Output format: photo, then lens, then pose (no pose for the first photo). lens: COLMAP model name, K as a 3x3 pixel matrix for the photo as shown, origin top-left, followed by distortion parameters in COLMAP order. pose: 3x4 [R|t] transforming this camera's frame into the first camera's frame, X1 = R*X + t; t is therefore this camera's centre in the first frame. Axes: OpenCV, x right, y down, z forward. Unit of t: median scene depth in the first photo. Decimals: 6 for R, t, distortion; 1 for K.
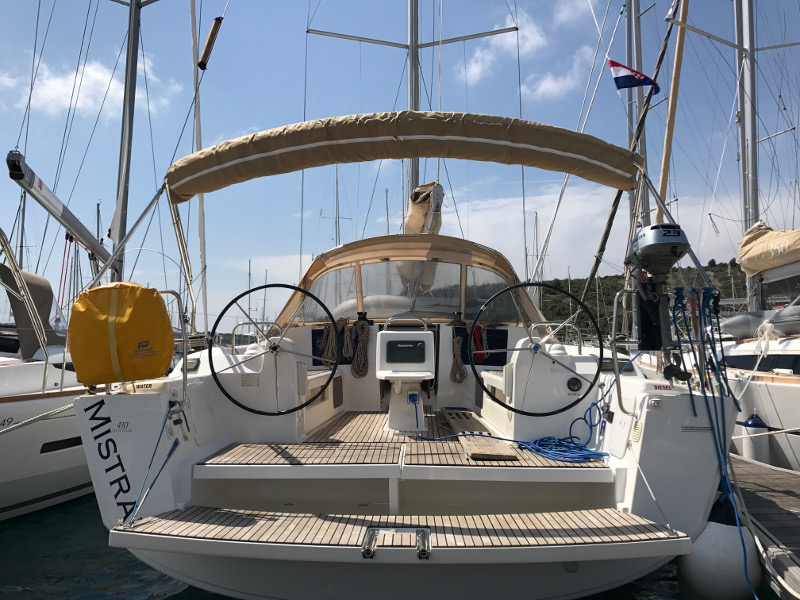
lens RADIAL K [[654.1, 0, 400.0], [0, 654.1, 300.0], [0, 0, 1]] dist [0.001977, -0.000213]
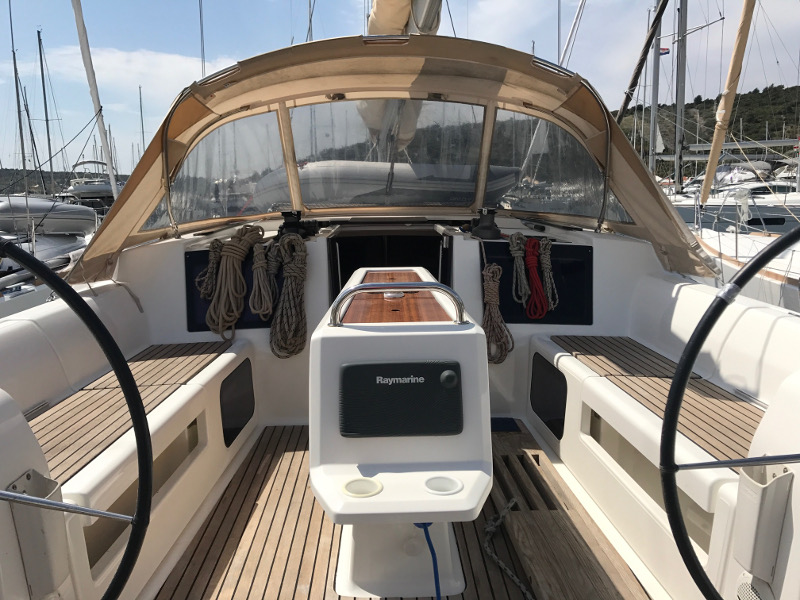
lens RADIAL K [[654.1, 0, 400.0], [0, 654.1, 300.0], [0, 0, 1]] dist [0.001977, -0.000213]
pose [[0.998188, -0.023264, 0.055499, -0.006129], [0.009505, 0.971627, 0.236327, -0.030792], [-0.059423, -0.235371, 0.970087, 0.514670]]
